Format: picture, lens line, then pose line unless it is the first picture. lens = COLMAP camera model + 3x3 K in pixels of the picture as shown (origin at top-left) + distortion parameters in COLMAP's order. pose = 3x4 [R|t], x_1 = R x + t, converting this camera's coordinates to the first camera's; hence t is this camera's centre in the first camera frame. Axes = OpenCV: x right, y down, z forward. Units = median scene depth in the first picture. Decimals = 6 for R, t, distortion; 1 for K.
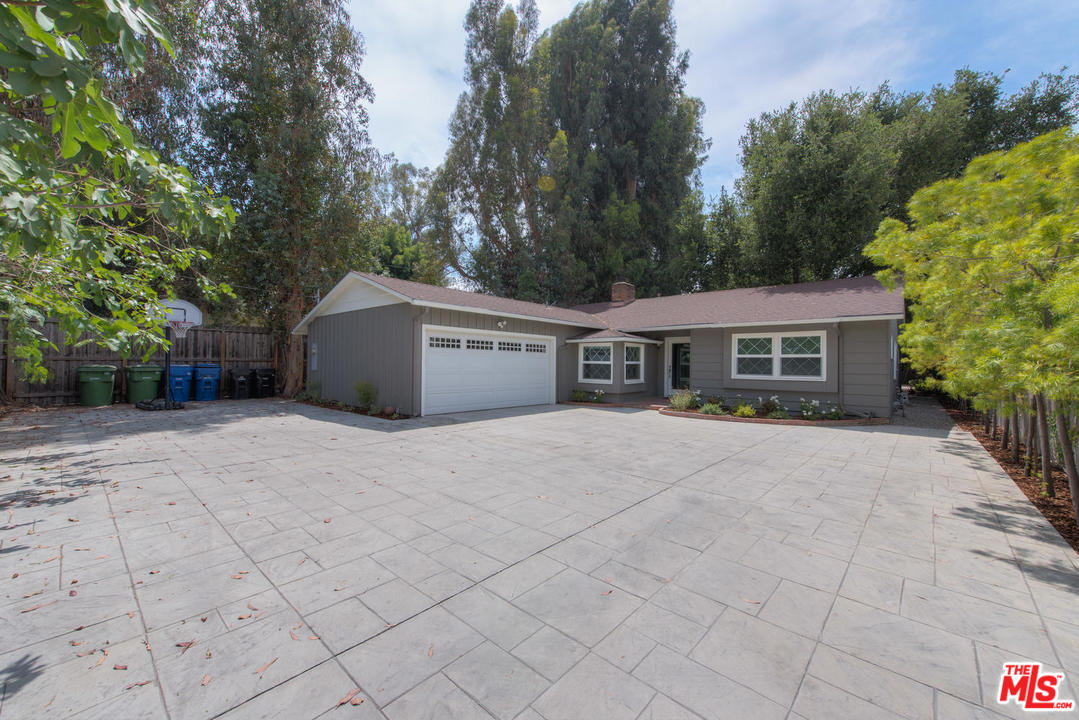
lens RADIAL K [[424.1, 0, 540.5], [0, 424.1, 362.3], [0, 0, 1]] dist [0.004503, 0.000236]
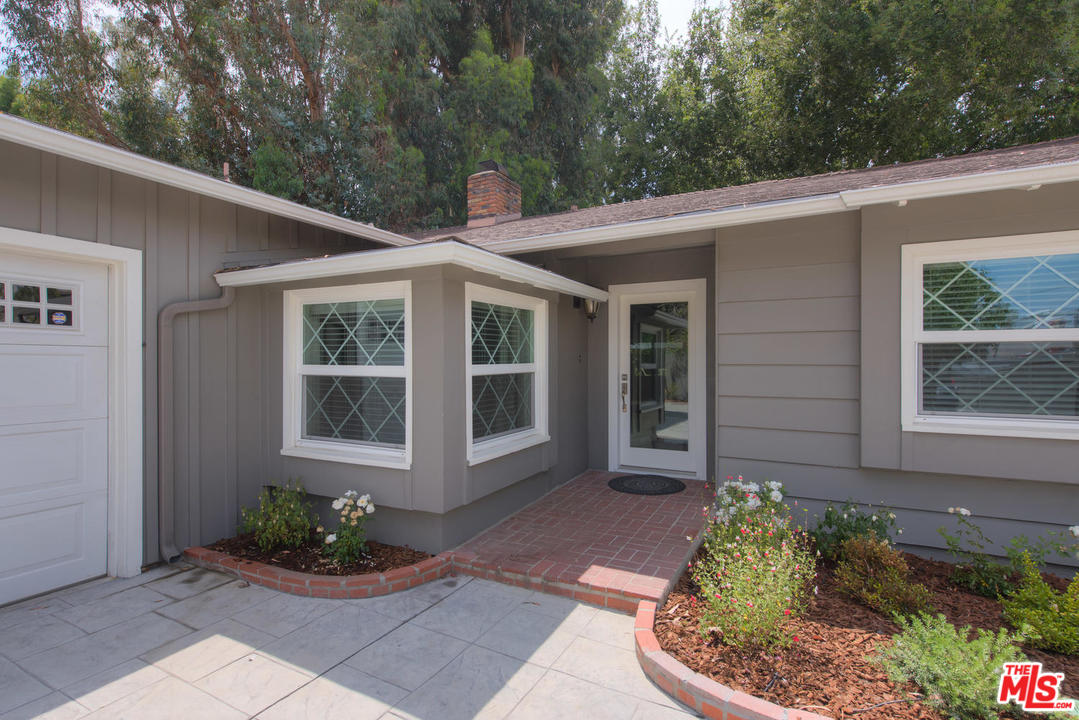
lens RADIAL K [[516.9, 0, 540.9], [0, 516.9, 358.8], [0, 0, 1]] dist [0.000690, 0.000043]
pose [[0.971523, -0.014594, 0.236495, 0.134100], [0.013417, 0.999888, 0.006584, -0.005327], [-0.236564, -0.003223, 0.971610, 0.562825]]
